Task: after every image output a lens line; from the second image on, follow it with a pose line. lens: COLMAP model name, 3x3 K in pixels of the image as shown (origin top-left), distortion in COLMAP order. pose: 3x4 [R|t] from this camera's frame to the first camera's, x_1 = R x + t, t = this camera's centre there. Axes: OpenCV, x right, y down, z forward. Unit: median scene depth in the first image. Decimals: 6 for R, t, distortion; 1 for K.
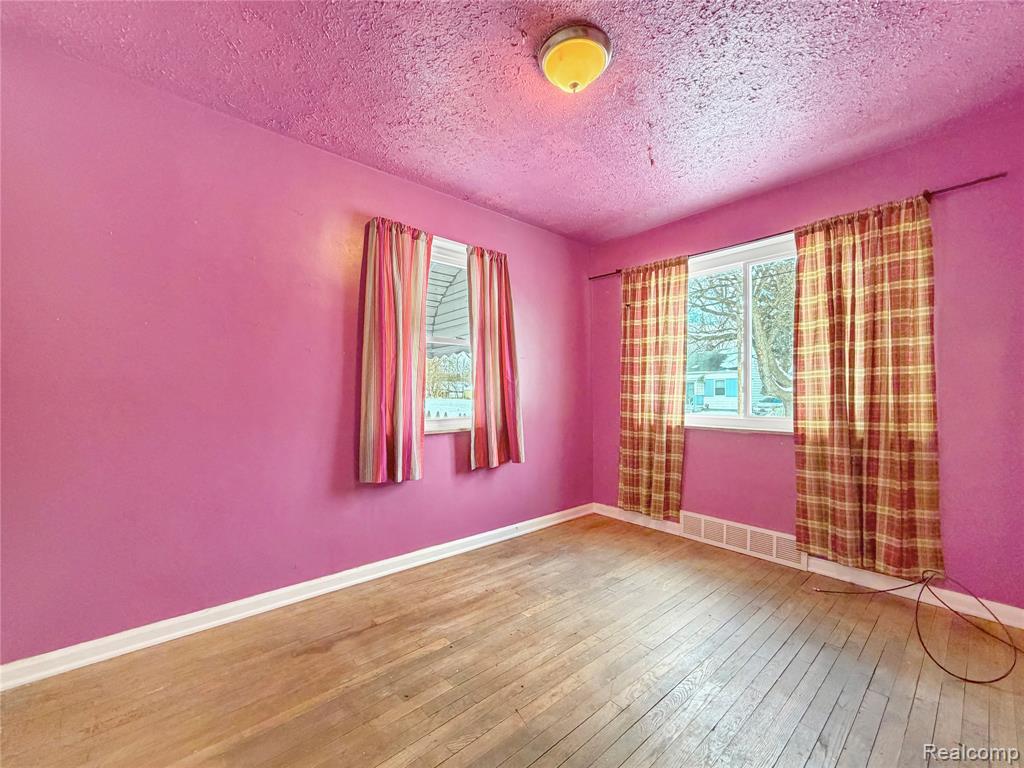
lens RADIAL K [[421.2, 0, 509.4], [0, 421.2, 388.6], [0, 0, 1]] dist [0.002116, -0.000473]
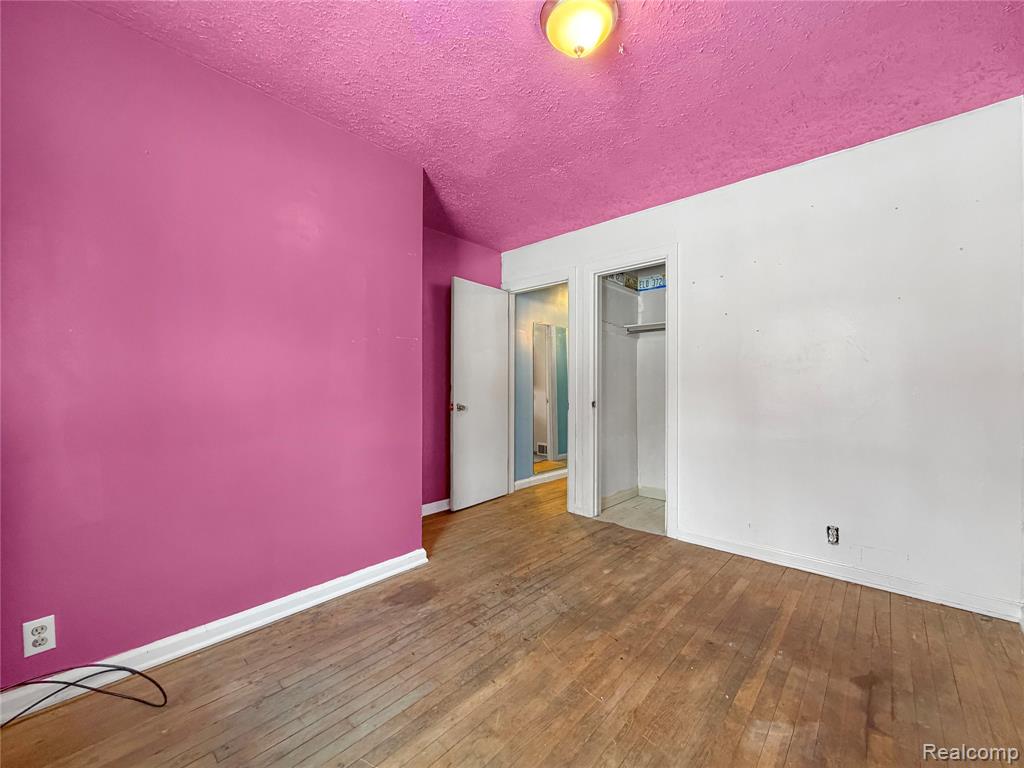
lens RADIAL K [[421.2, 0, 514.5], [0, 421.2, 385.8], [0, 0, 1]] dist [0.002116, -0.000473]
pose [[-0.993873, -0.005622, -0.110389, 0.389173], [-0.004470, 0.999933, -0.010686, 0.016239], [0.110441, -0.010127, -0.993831, 1.861240]]
